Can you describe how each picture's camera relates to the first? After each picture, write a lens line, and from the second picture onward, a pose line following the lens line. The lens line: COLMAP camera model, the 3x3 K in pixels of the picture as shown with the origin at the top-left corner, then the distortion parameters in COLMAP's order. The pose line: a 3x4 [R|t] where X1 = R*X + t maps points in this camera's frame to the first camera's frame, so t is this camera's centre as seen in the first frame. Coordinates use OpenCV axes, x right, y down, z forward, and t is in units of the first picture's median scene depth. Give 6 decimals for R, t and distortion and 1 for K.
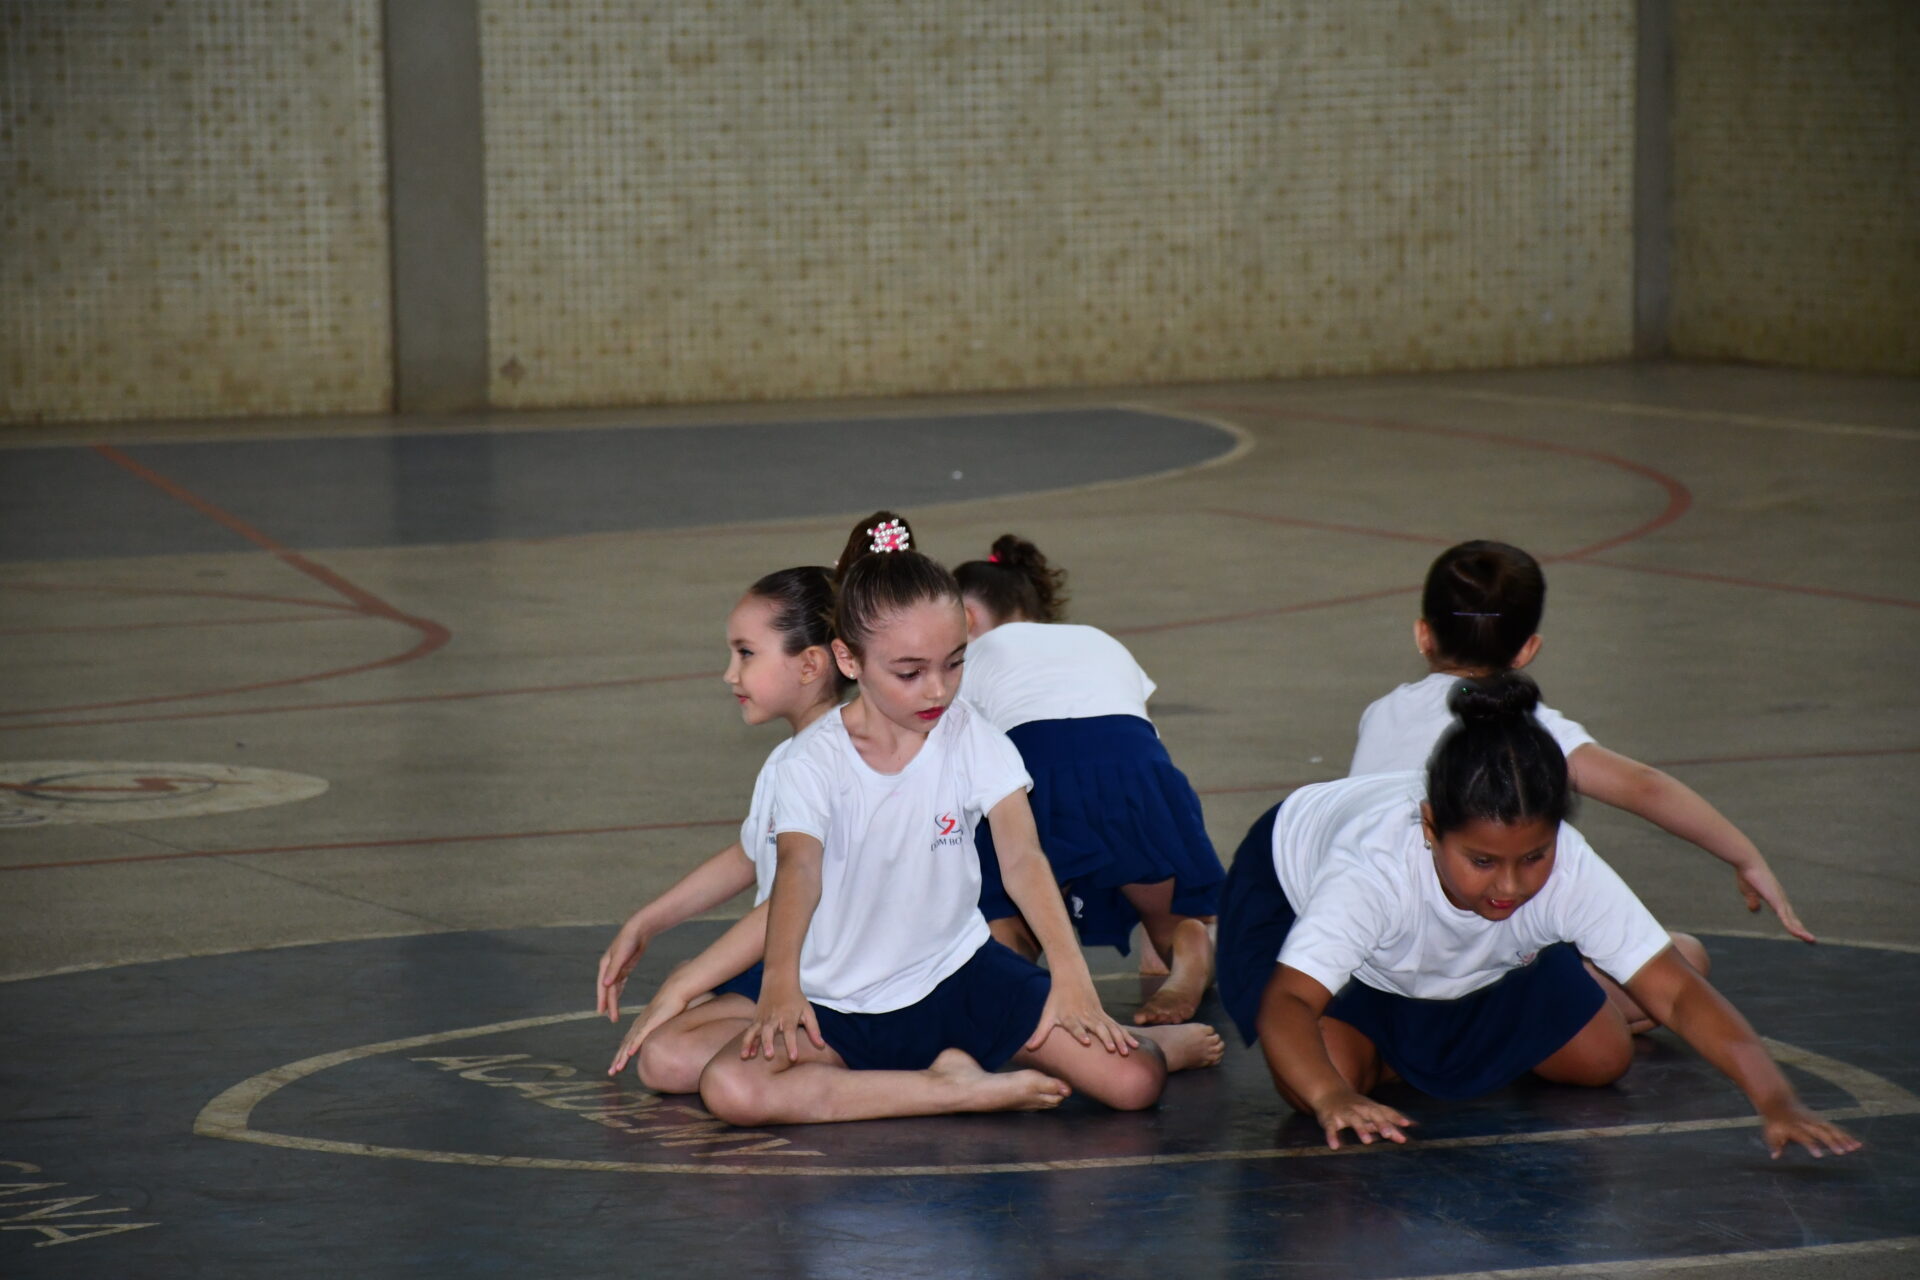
lens RADIAL K [[9667.5, 0, 964.9], [0, 9667.5, 656.7], [0, 0, 1]] dist [2.456881, 0.000000]
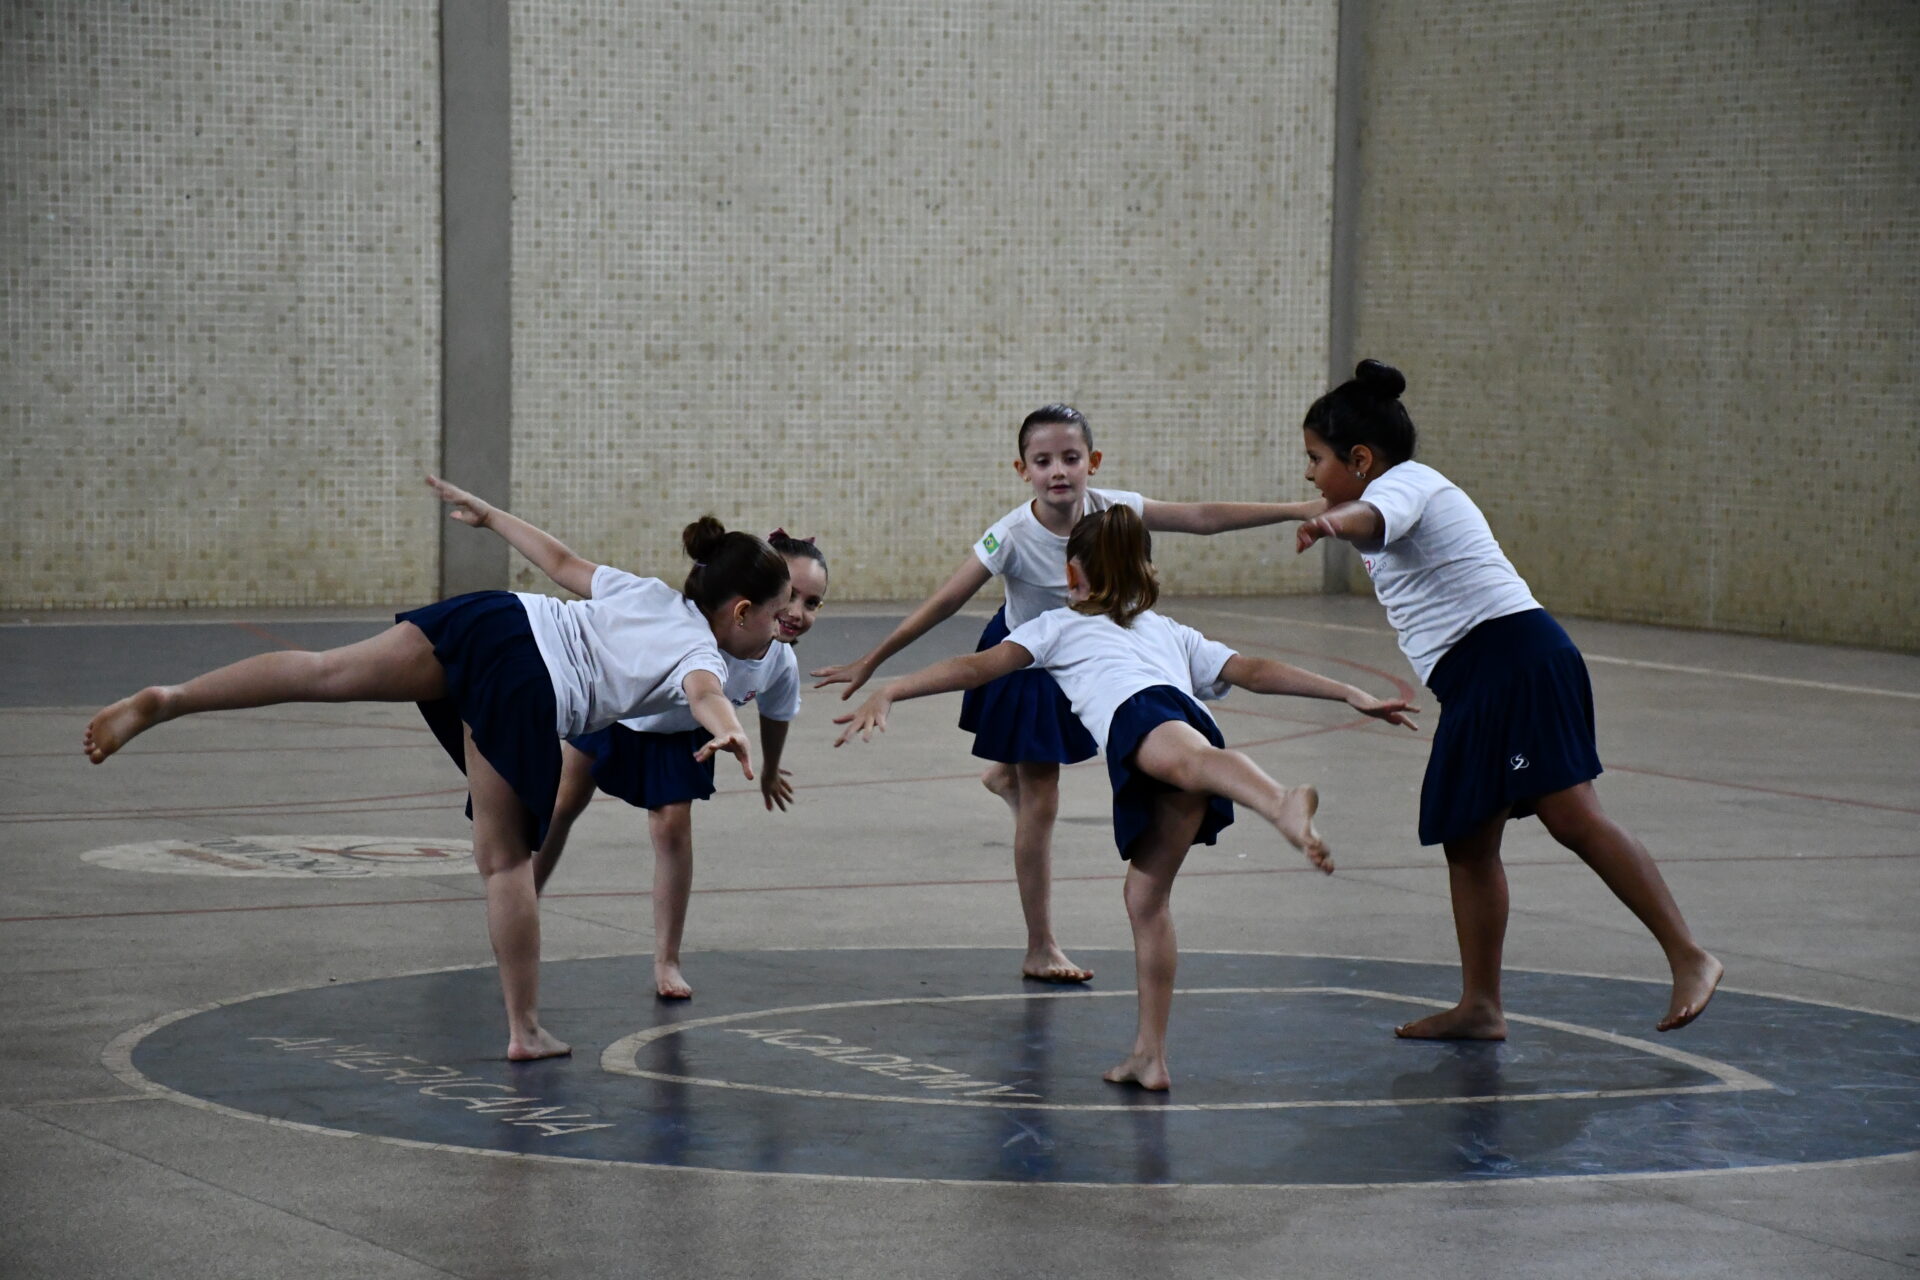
lens RADIAL K [[7559.7, 0, 959.1], [0, 7559.7, 641.7], [0, 0, 1]] dist [1.843072, 0.000000]
pose [[0.998228, 0.027646, 0.052693, -0.041520], [-0.026354, 0.999339, -0.025054, 0.005115], [-0.053351, 0.023621, 0.998296, -0.076169]]
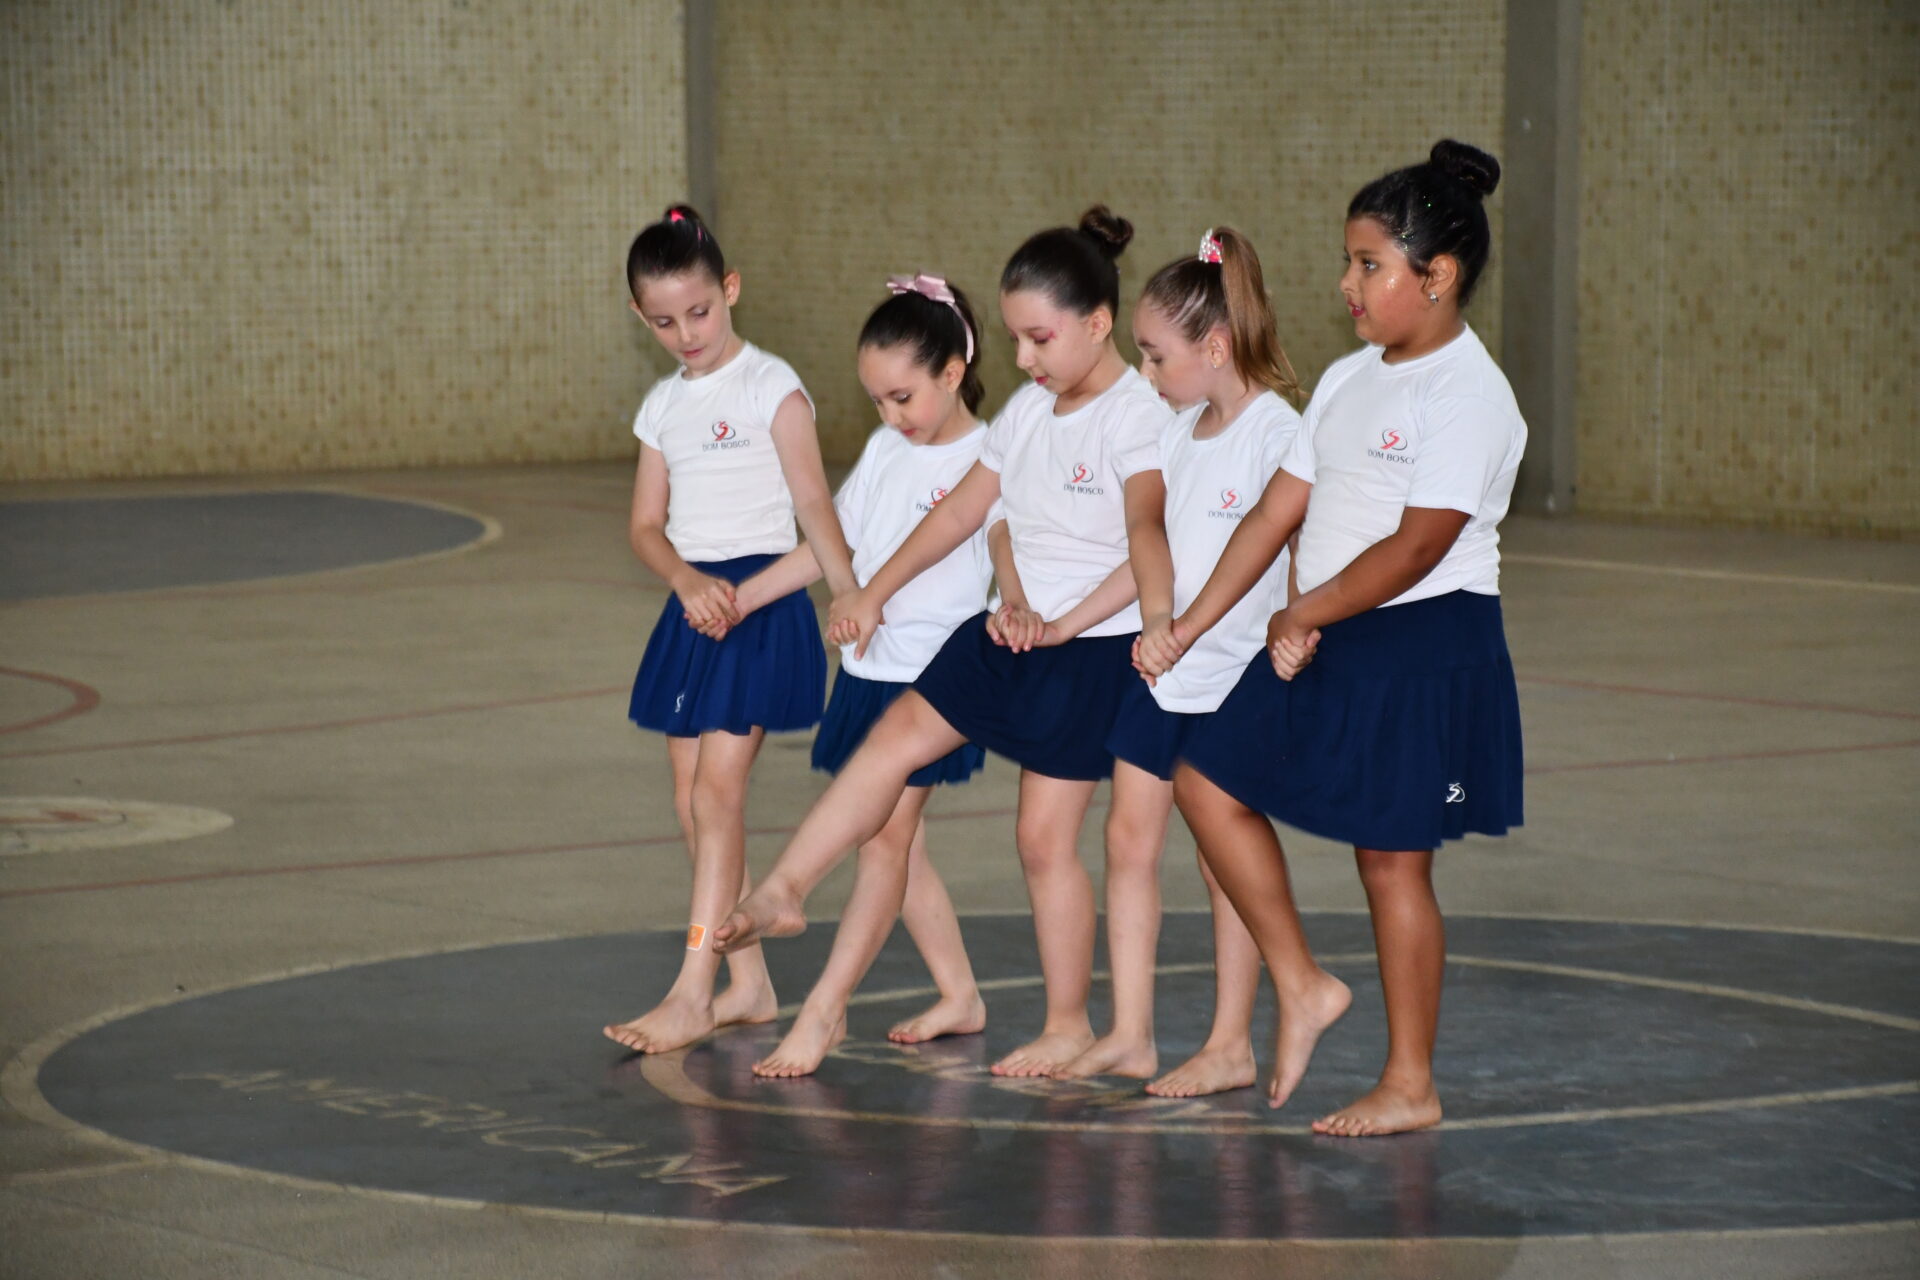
lens RADIAL K [[8142.2, 0, 965.8], [0, 8142.2, 648.4], [0, 0, 1]] dist [1.956270, 0.000000]
pose [[0.975203, -0.004533, 0.221264, -0.124897], [0.006179, 0.999958, -0.006746, 0.000361], [-0.221224, 0.007946, 0.975191, 0.017088]]
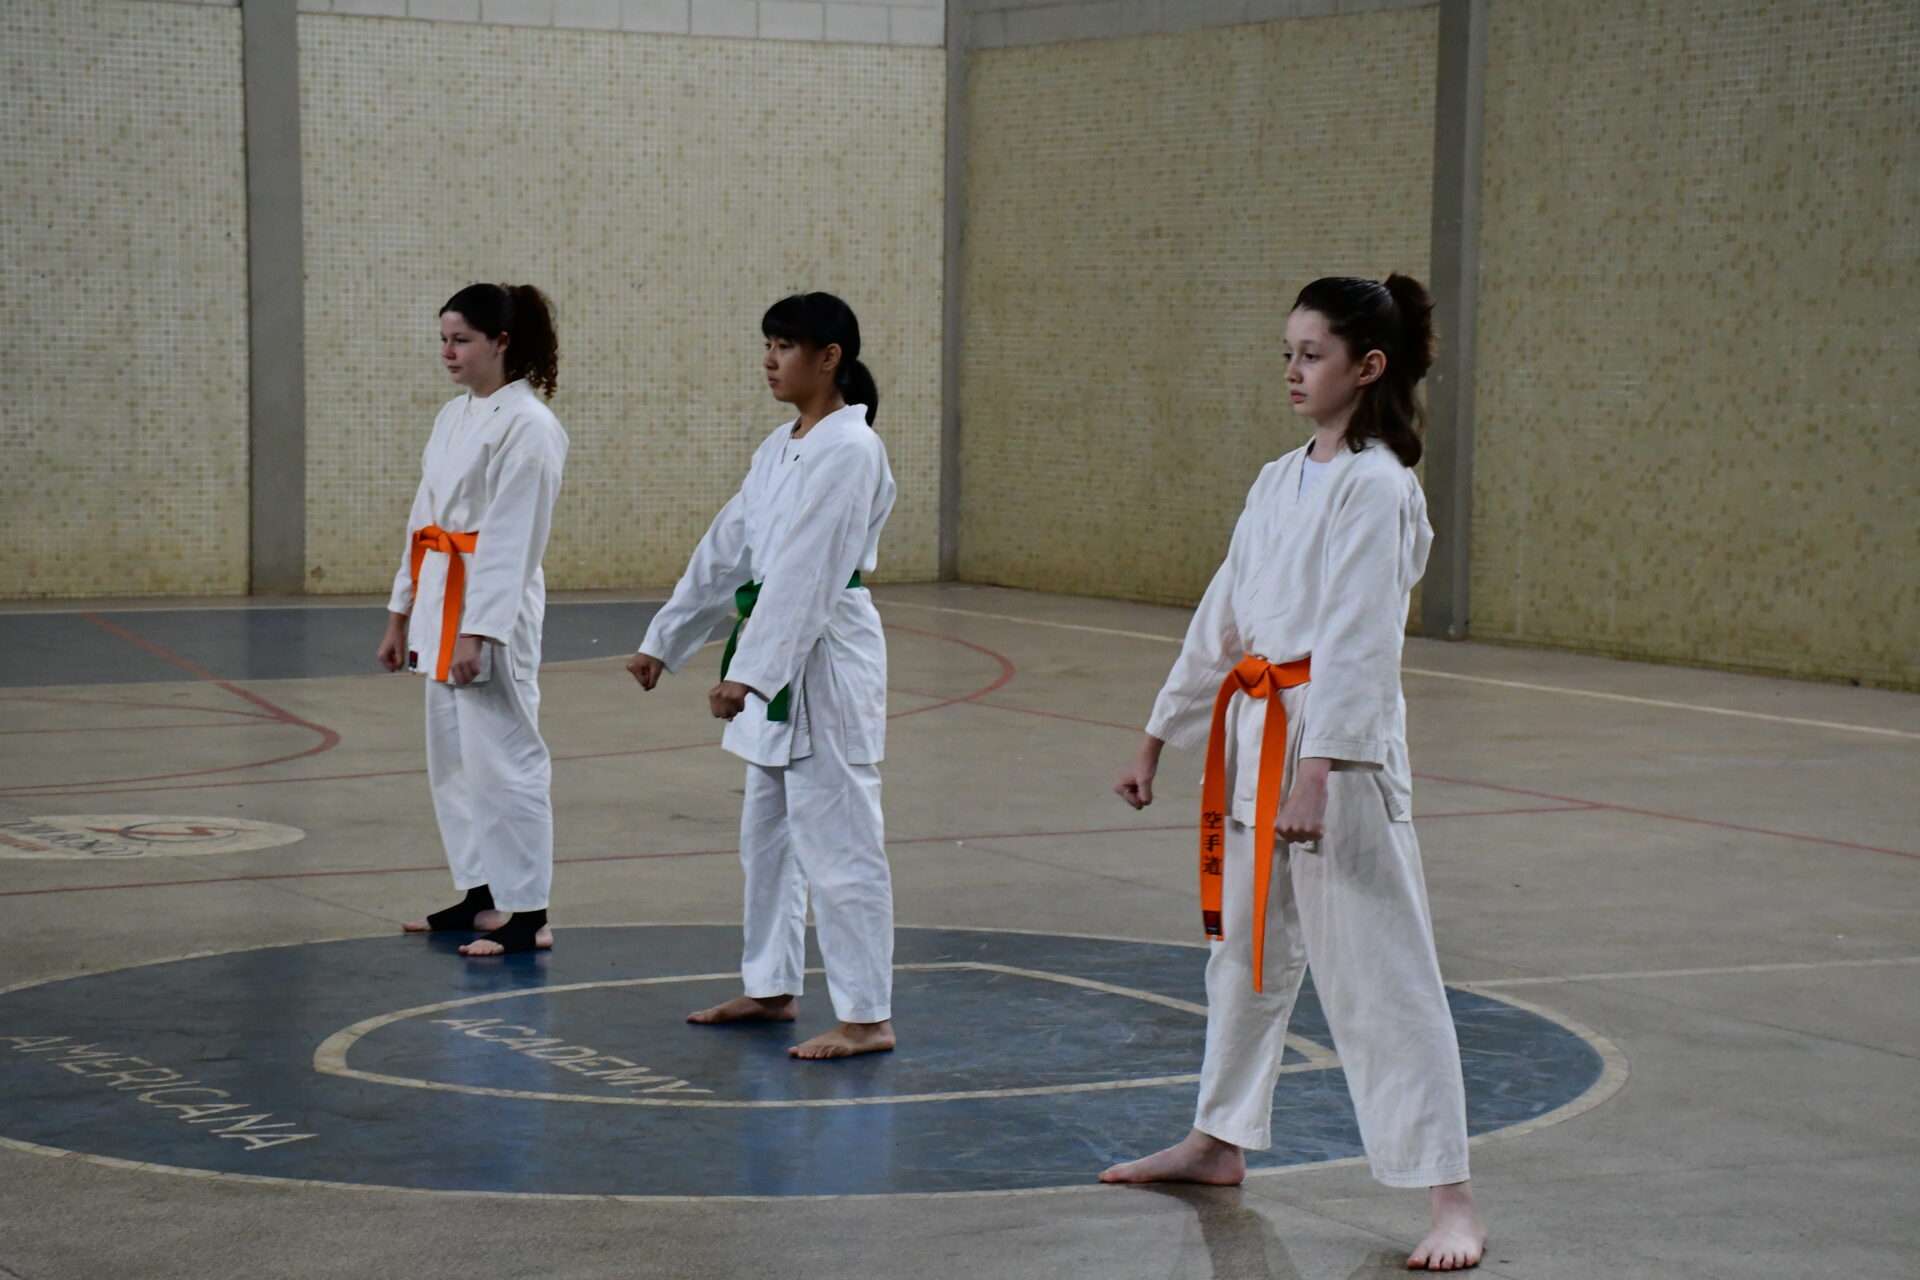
lens RADIAL K [[5040.1, 0, 966.6], [0, 5040.1, 649.7], [0, 0, 1]] dist [0.845198, 0.000000]
pose [[0.993591, 0.021657, 0.110939, -0.031931], [-0.020417, 0.999716, -0.012299, -0.006411], [-0.111174, 0.009955, 0.993751, 0.066425]]
